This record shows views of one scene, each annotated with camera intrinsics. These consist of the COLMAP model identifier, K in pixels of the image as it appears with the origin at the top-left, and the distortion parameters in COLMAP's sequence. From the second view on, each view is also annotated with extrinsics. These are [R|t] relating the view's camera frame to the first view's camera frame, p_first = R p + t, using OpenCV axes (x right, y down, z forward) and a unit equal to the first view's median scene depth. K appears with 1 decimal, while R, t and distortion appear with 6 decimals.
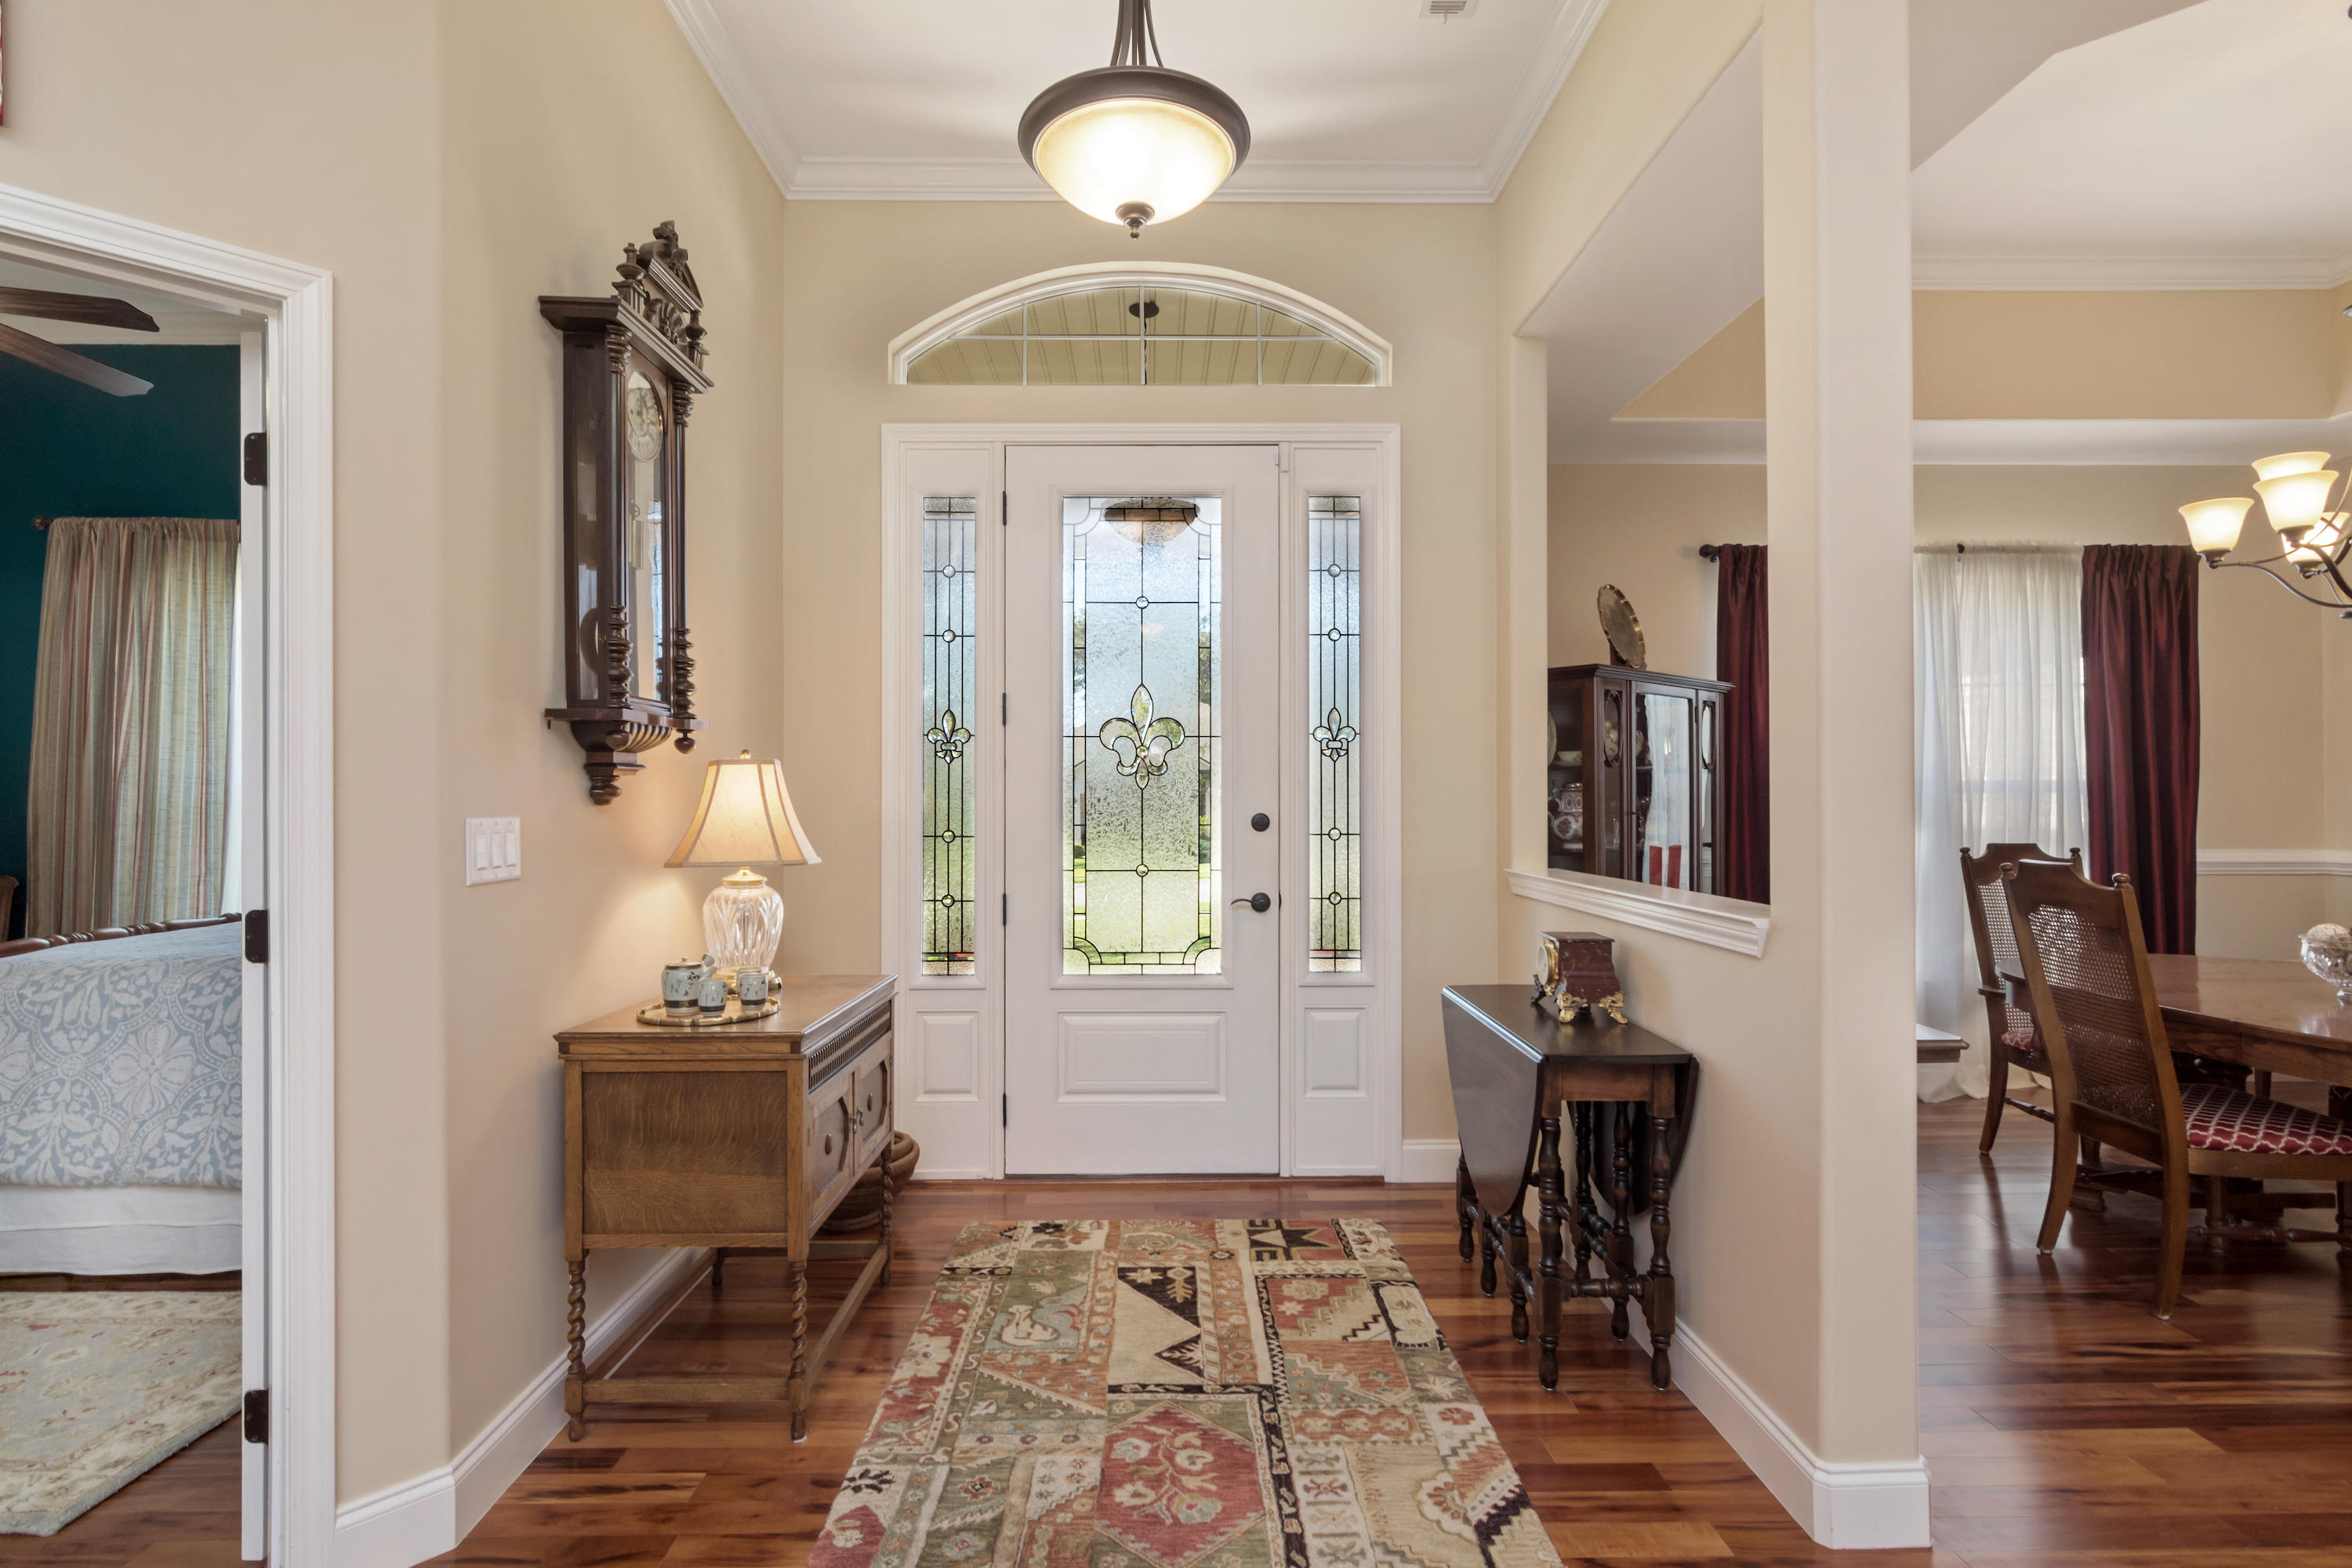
lens RADIAL K [[1145.9, 0, 1182.3], [0, 1145.9, 785.0], [0, 0, 1]] dist [0.001648, 0.001178]
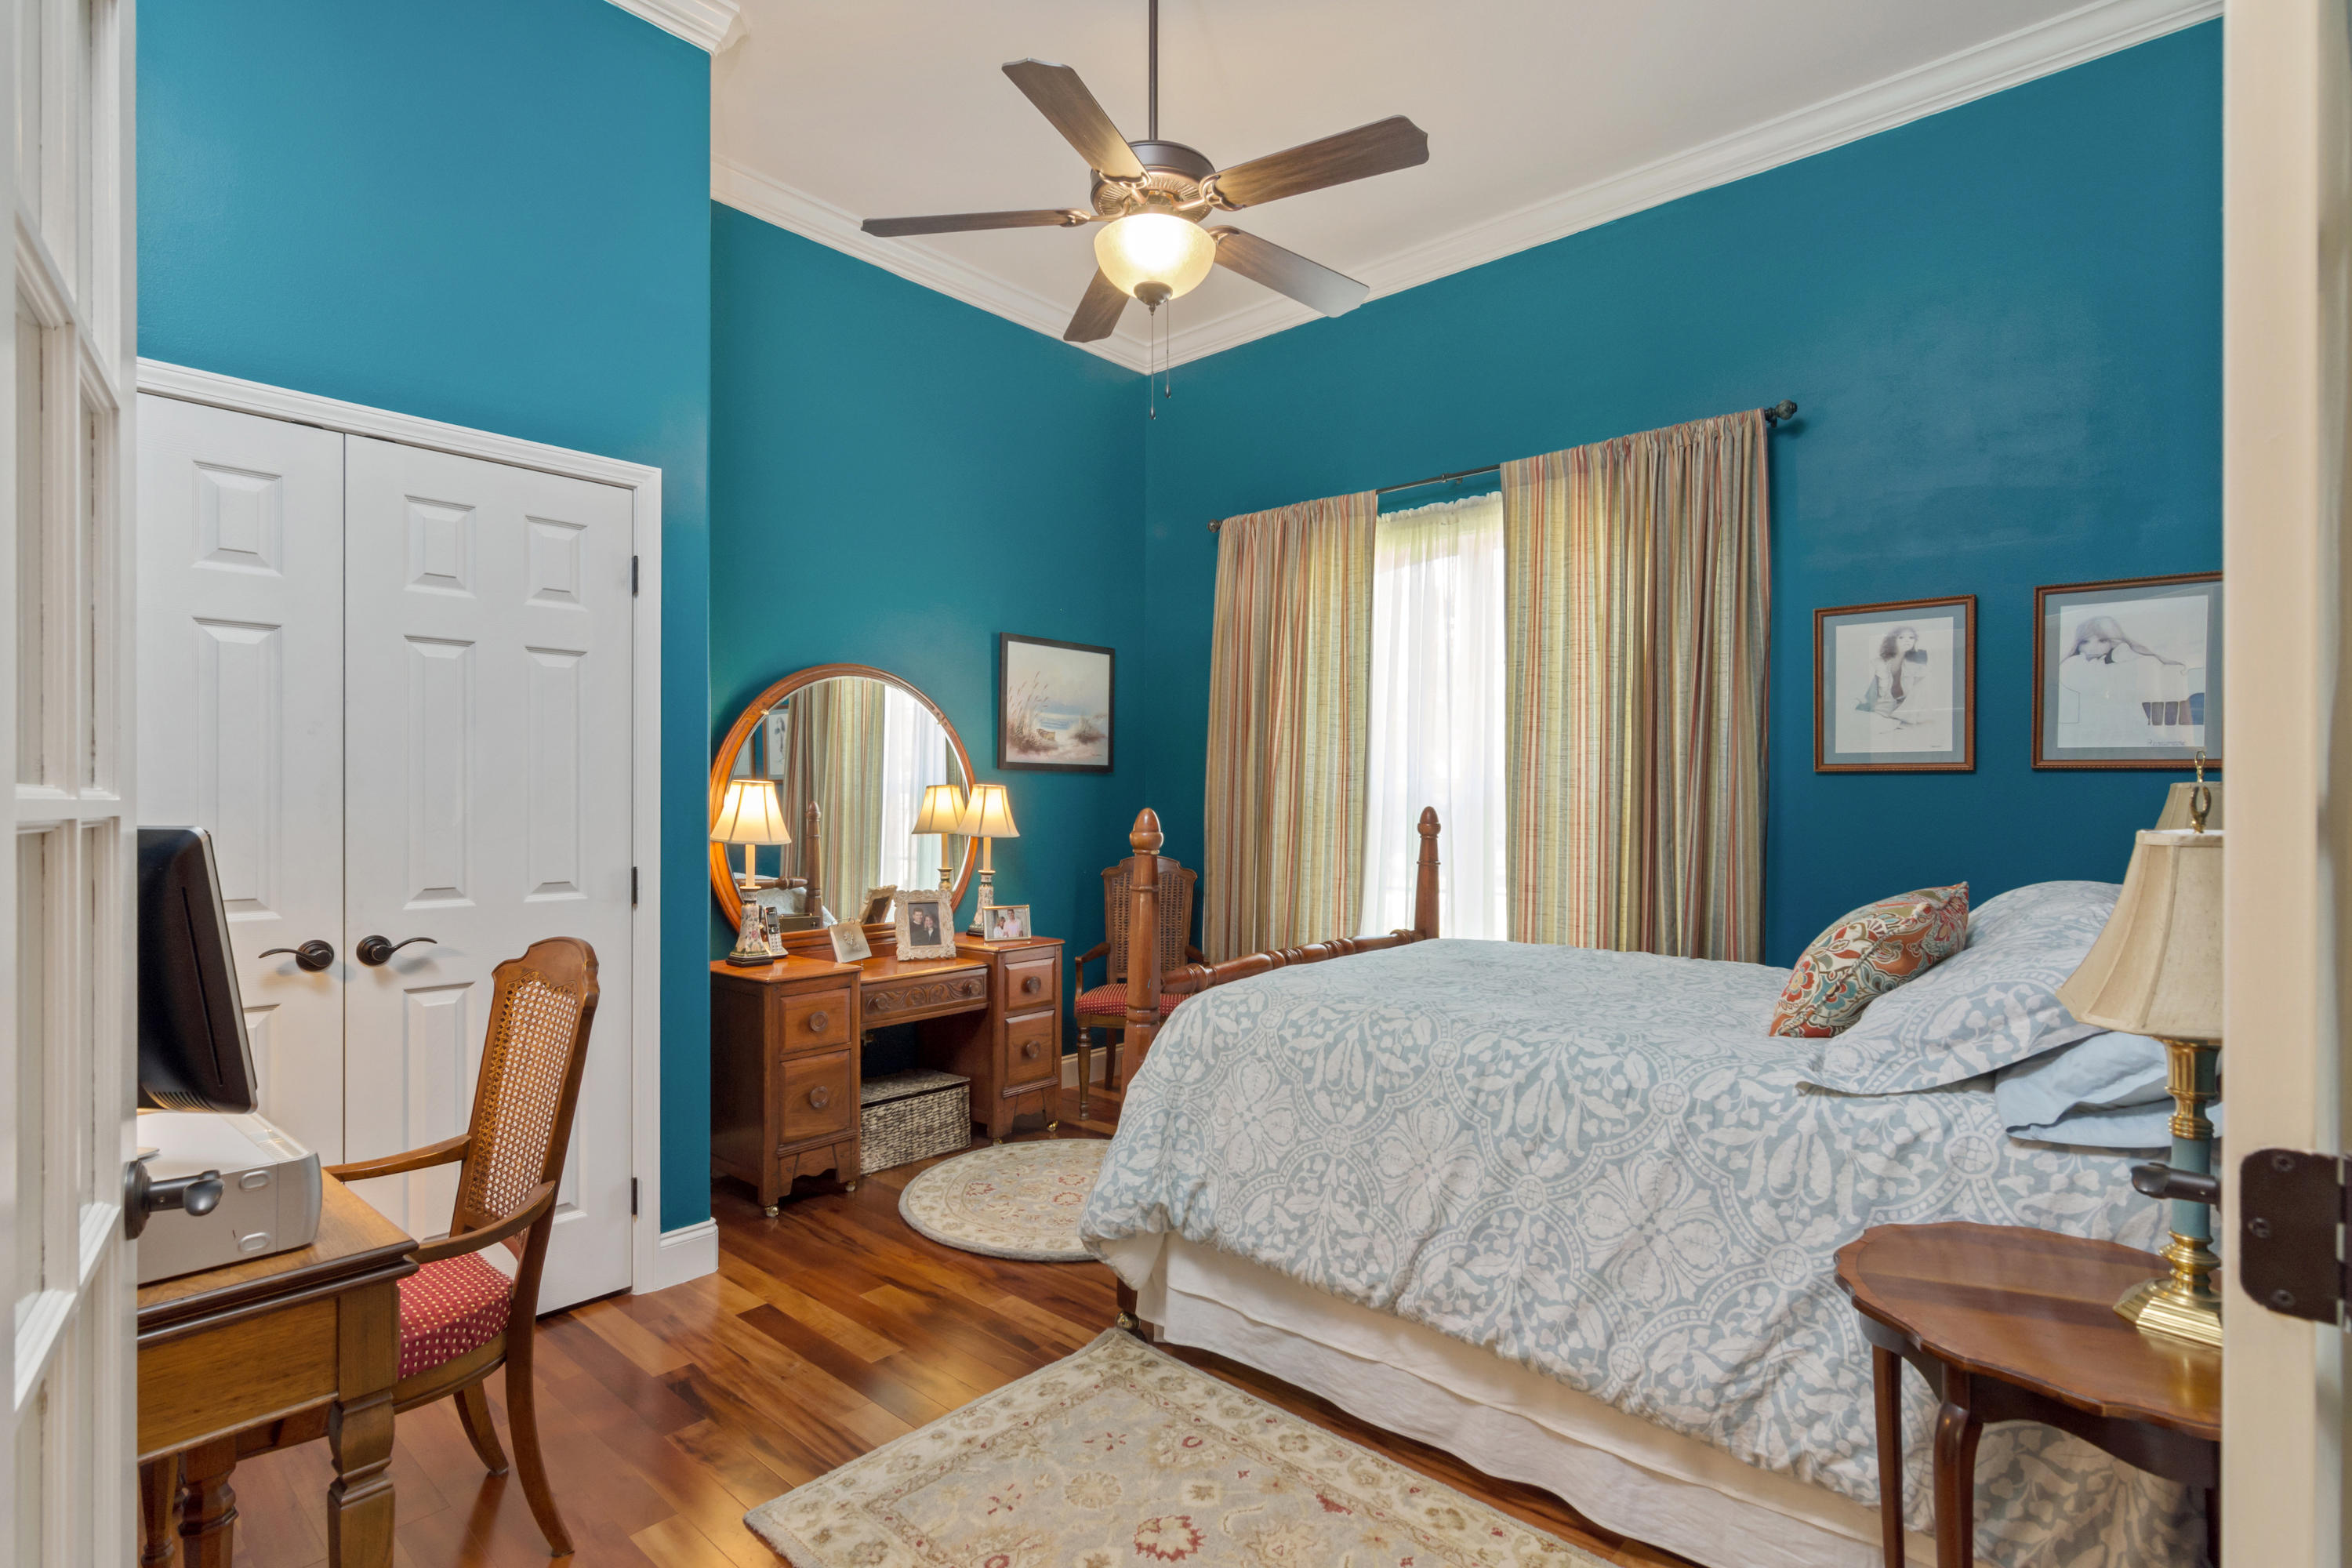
lens RADIAL K [[1145.9, 0, 1174.2], [0, 1145.9, 794.7], [0, 0, 1]] dist [0.001648, 0.001178]
pose [[0.734833, 0.002590, -0.678243, -0.517021], [0.003514, 0.999965, 0.007627, 0.005230], [0.678239, -0.007988, 0.734798, 0.355269]]
